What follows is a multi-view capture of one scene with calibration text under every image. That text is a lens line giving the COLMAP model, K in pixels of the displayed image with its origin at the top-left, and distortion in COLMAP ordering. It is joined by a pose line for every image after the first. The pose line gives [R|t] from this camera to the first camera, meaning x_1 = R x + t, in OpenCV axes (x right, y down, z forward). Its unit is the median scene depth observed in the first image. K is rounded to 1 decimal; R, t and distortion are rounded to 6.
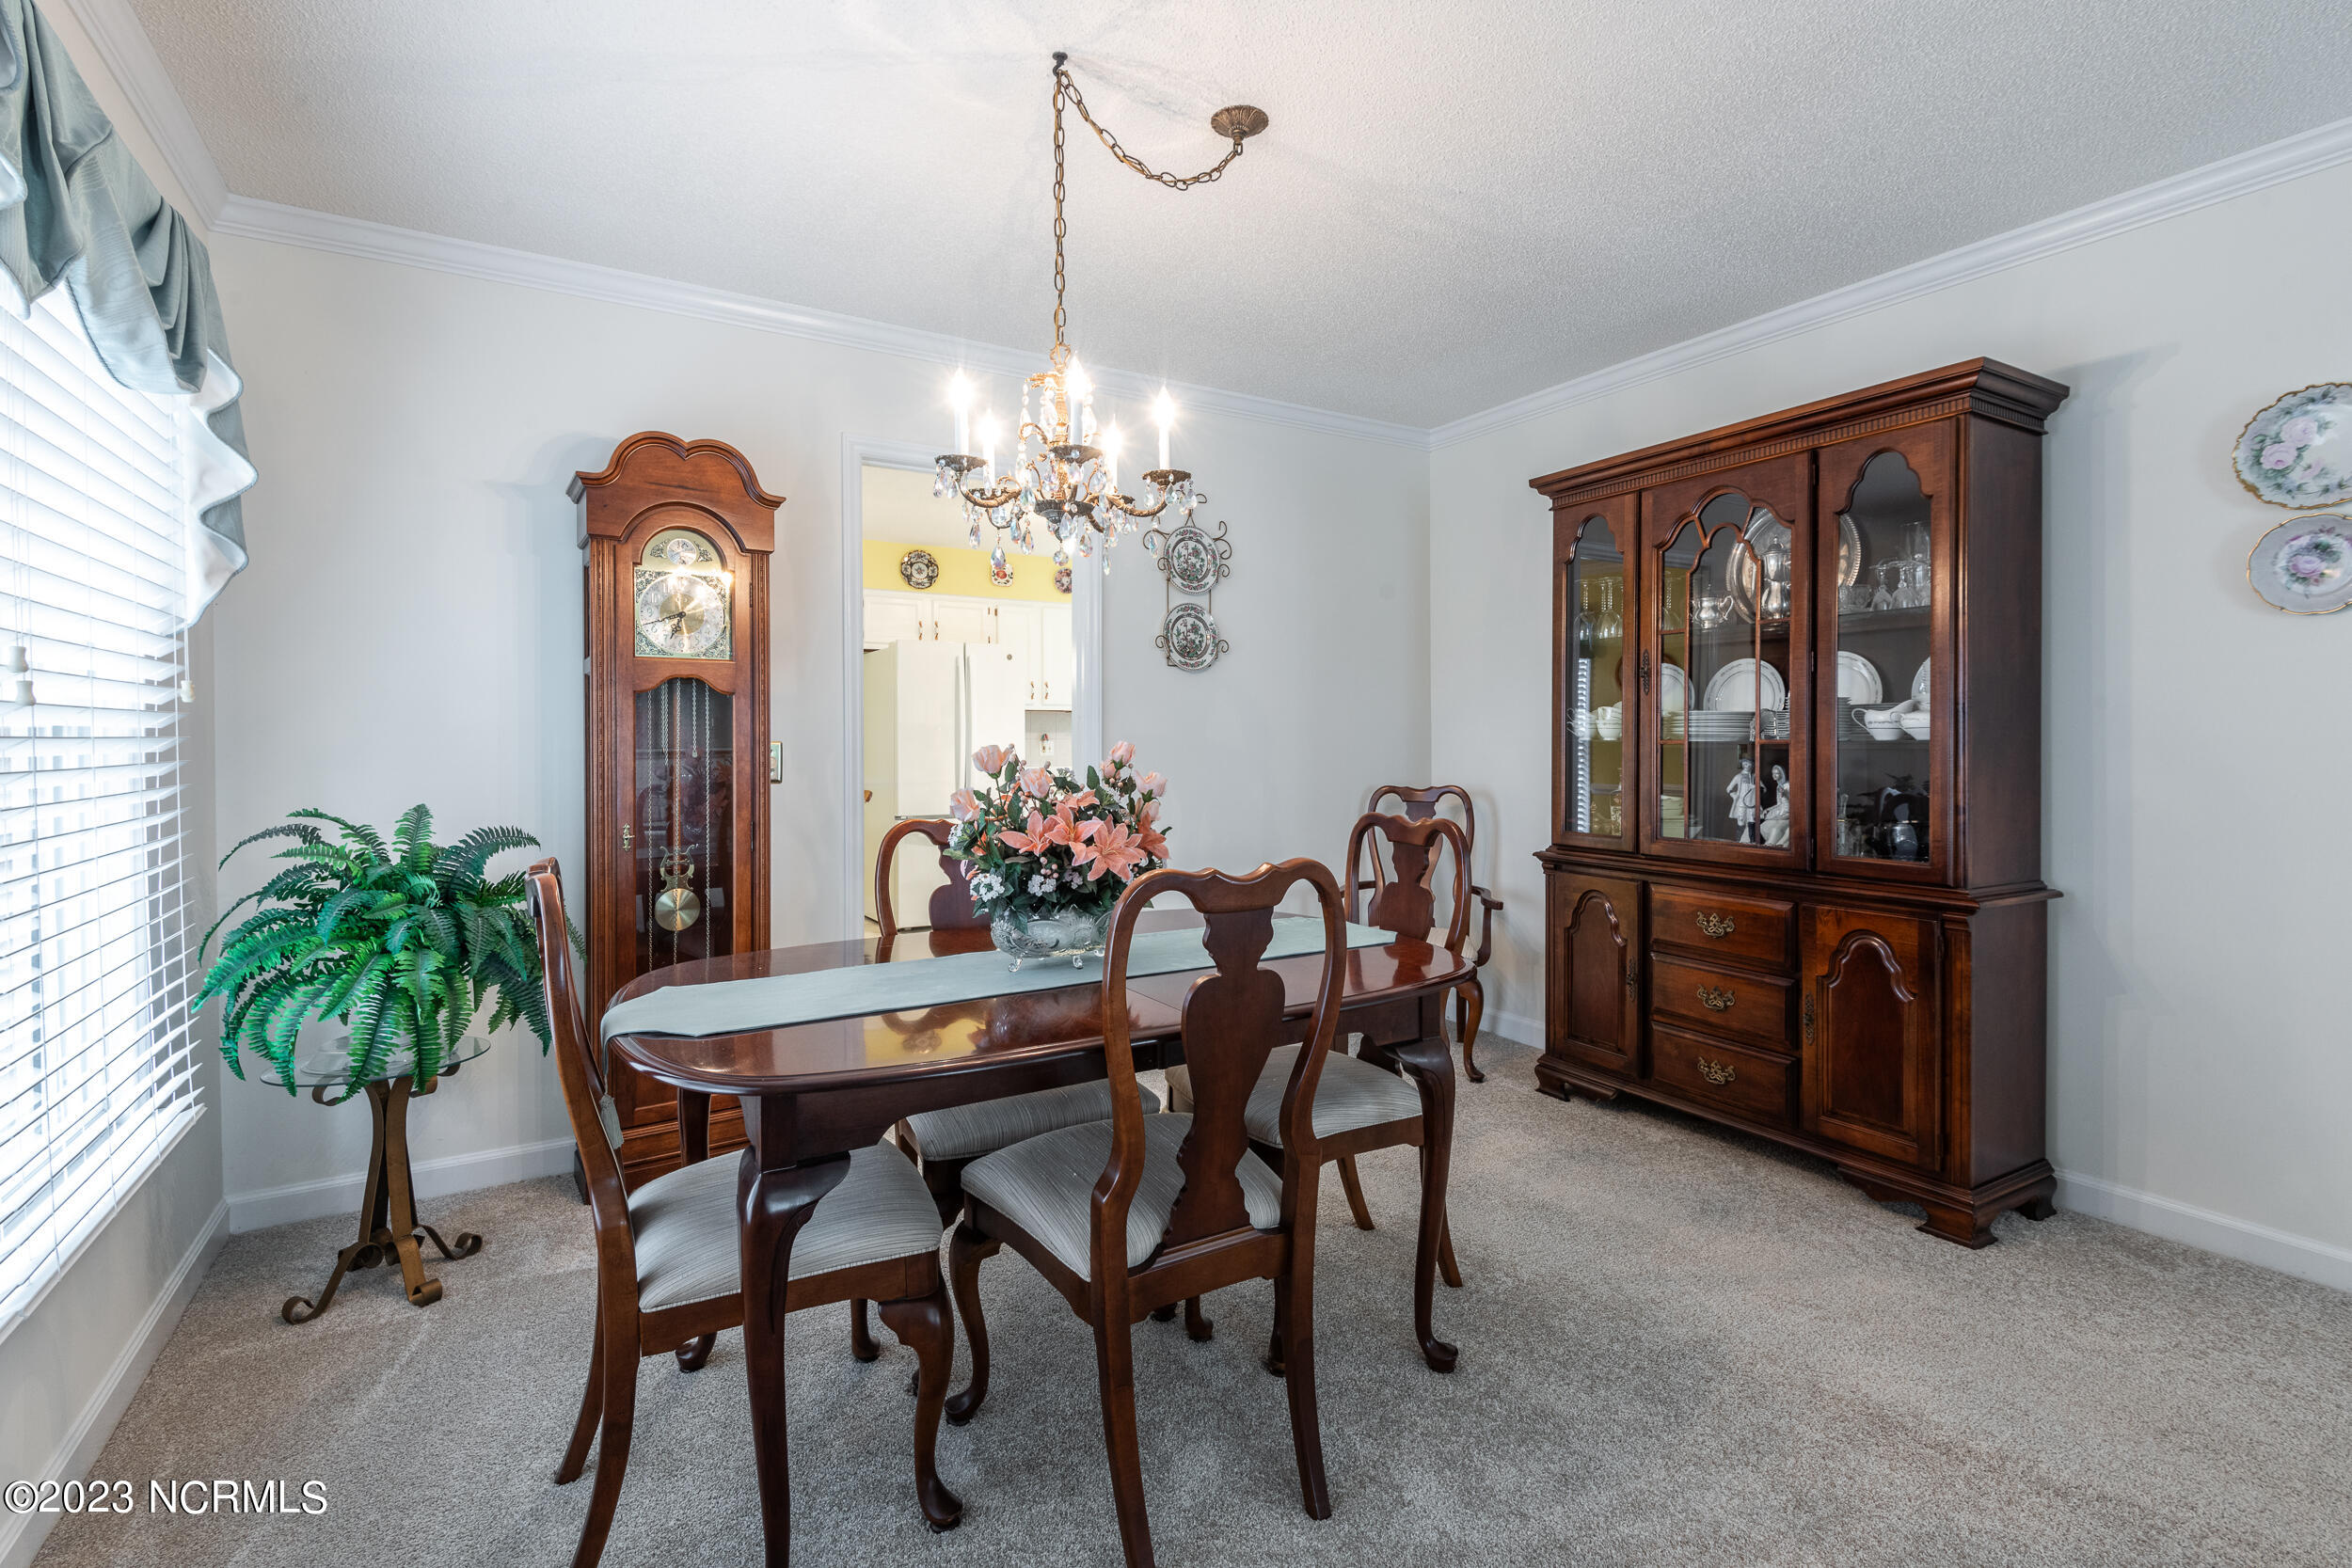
lens RADIAL K [[1080.0, 0, 1183.0], [0, 1080.0, 750.5], [0, 0, 1]] dist [0.026408, -0.017605]
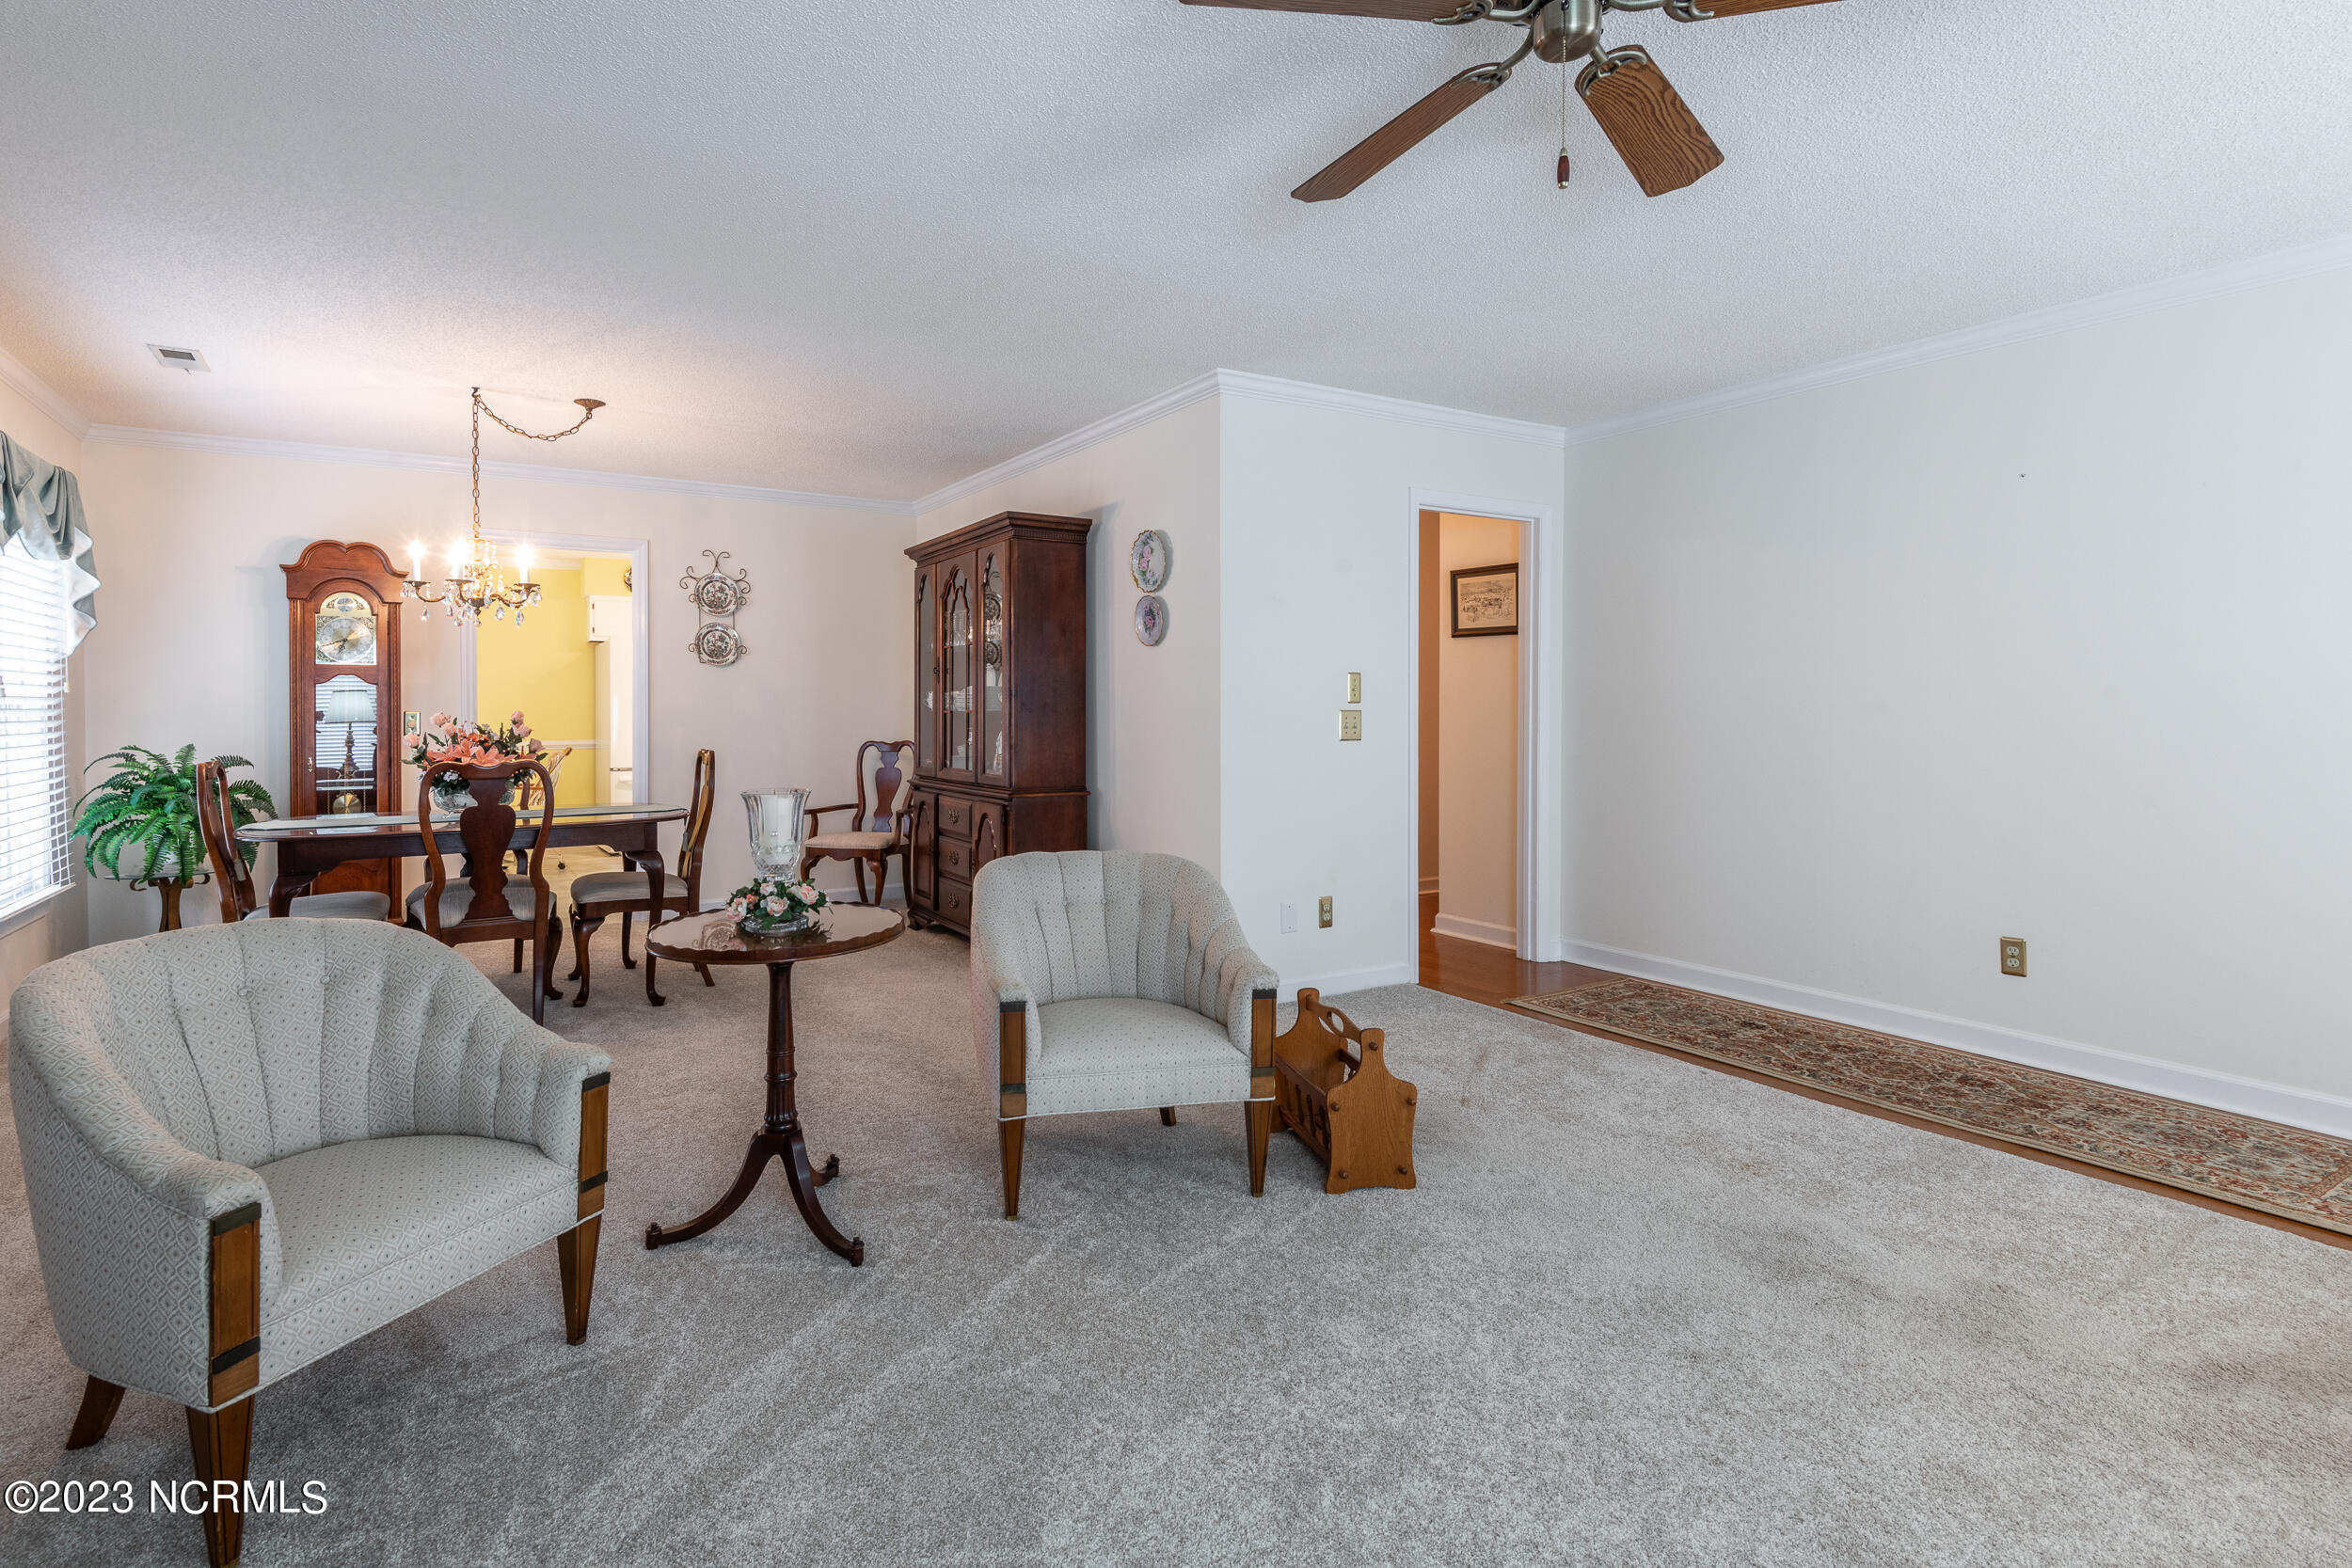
lens RADIAL K [[1117.5, 0, 1147.3], [0, 1117.5, 722.0], [0, 0, 1]] dist [-0.014016, -0.000794]
pose [[0.999836, -0.000491, 0.018108, 1.043224], [0.000517, 0.999999, -0.001413, 0.015902], [-0.018107, 0.001422, 0.999835, -1.071679]]
